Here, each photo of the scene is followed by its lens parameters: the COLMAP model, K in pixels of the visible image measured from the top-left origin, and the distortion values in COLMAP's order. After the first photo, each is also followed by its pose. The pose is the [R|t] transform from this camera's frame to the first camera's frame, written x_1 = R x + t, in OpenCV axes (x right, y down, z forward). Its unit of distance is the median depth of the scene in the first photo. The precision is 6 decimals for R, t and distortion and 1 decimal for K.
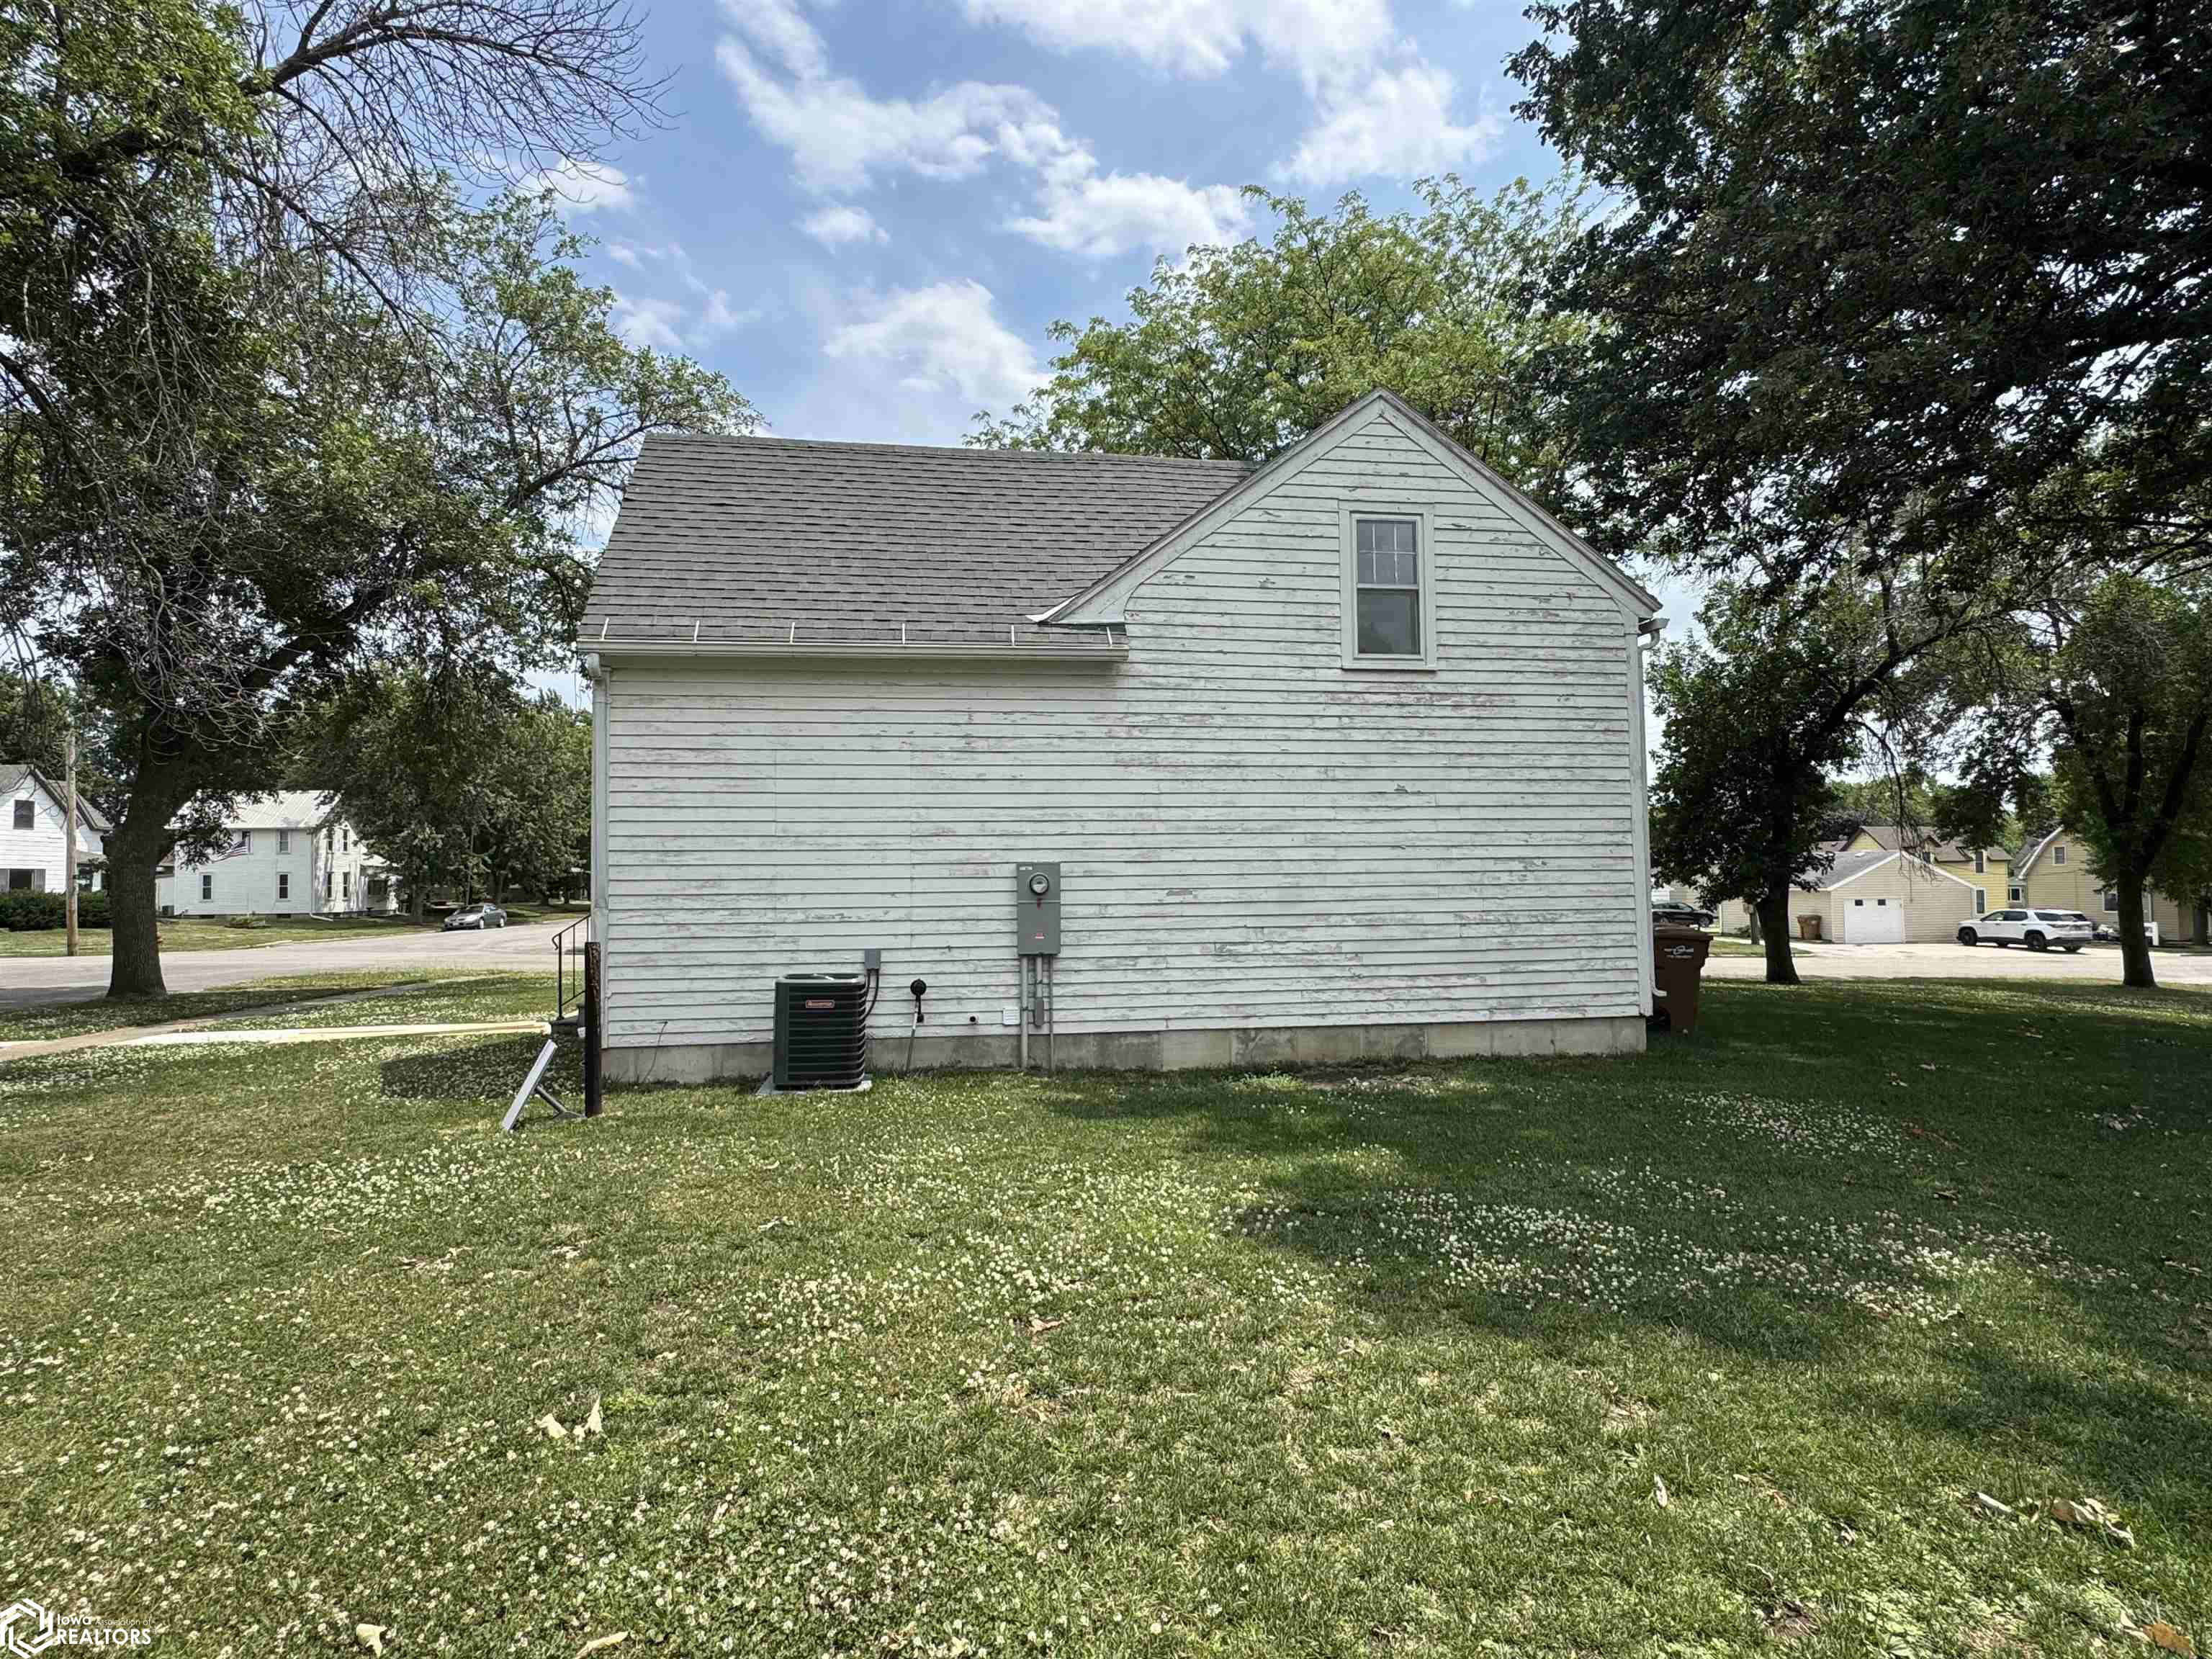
lens RADIAL K [[1089.9, 0, 1102.7], [0, 1089.9, 844.8], [0, 0, 1]] dist [0.002253, 0.000196]
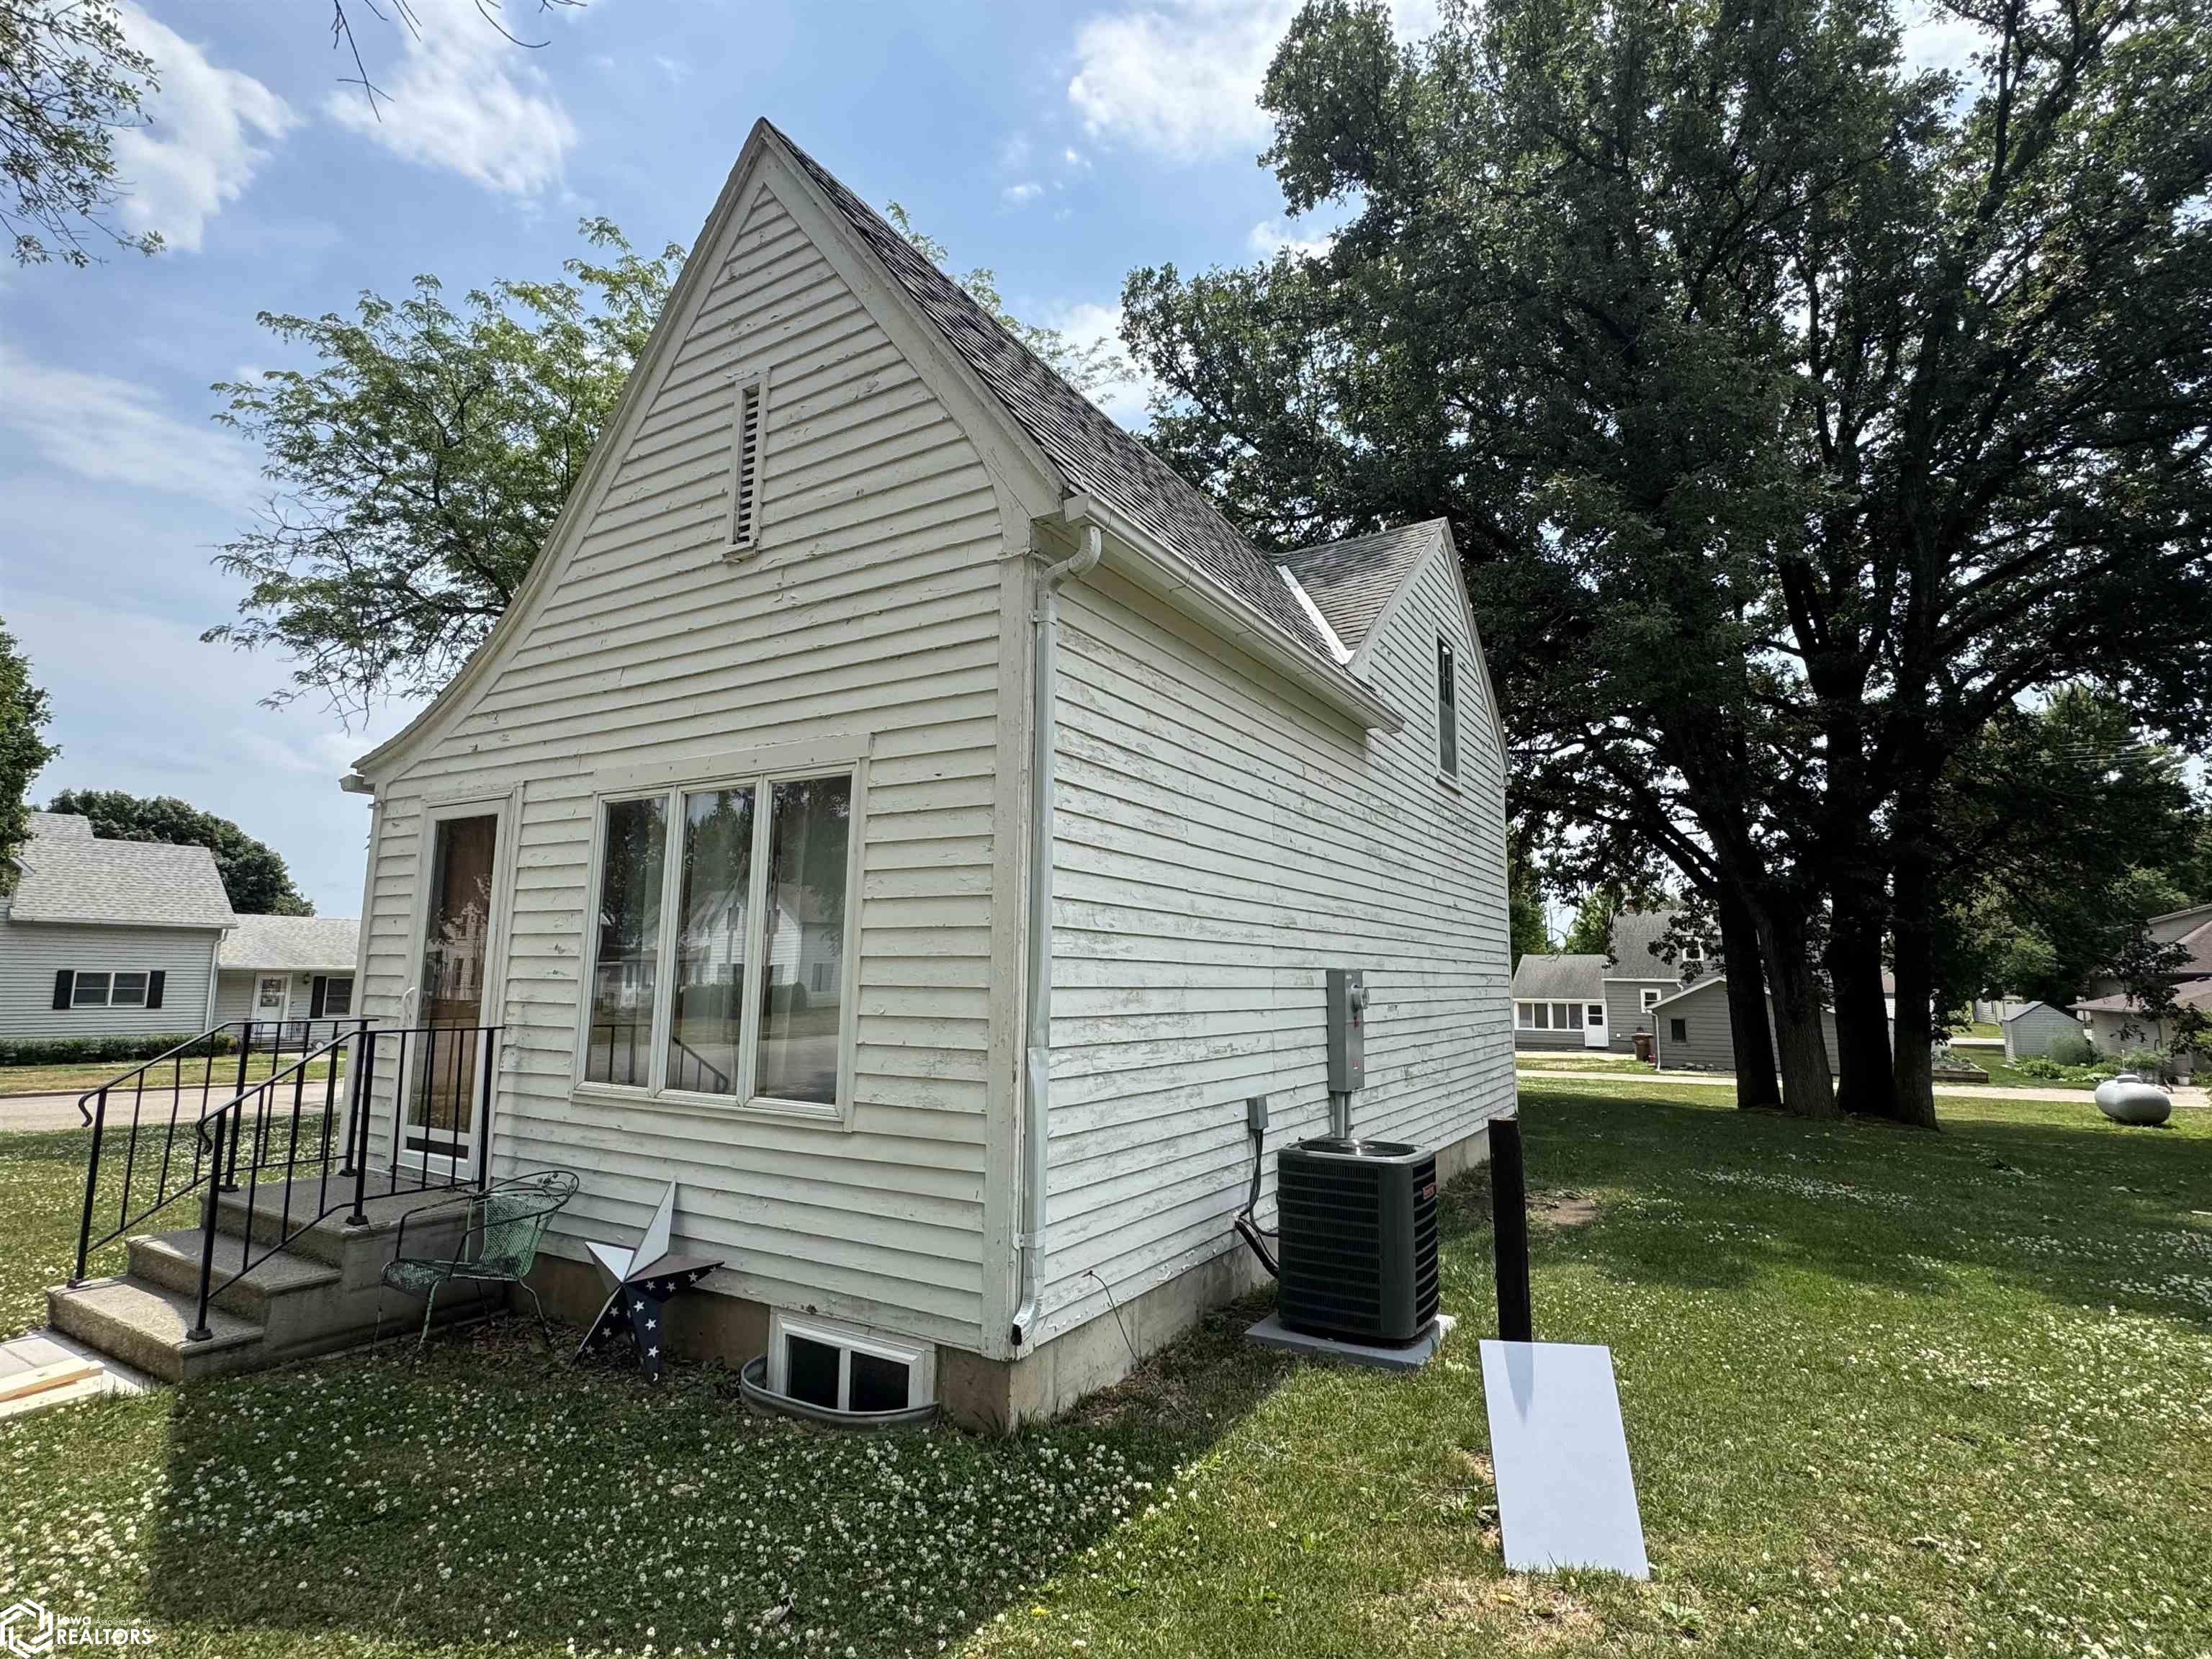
lens RADIAL K [[1089.9, 0, 1107.5], [0, 1089.9, 827.9], [0, 0, 1]] dist [0.002253, 0.000196]
pose [[0.630338, 0.125203, 0.766158, -0.744160], [-0.052843, 0.991540, -0.118558, 0.016690], [-0.774520, 0.034246, 0.631622, 0.616012]]
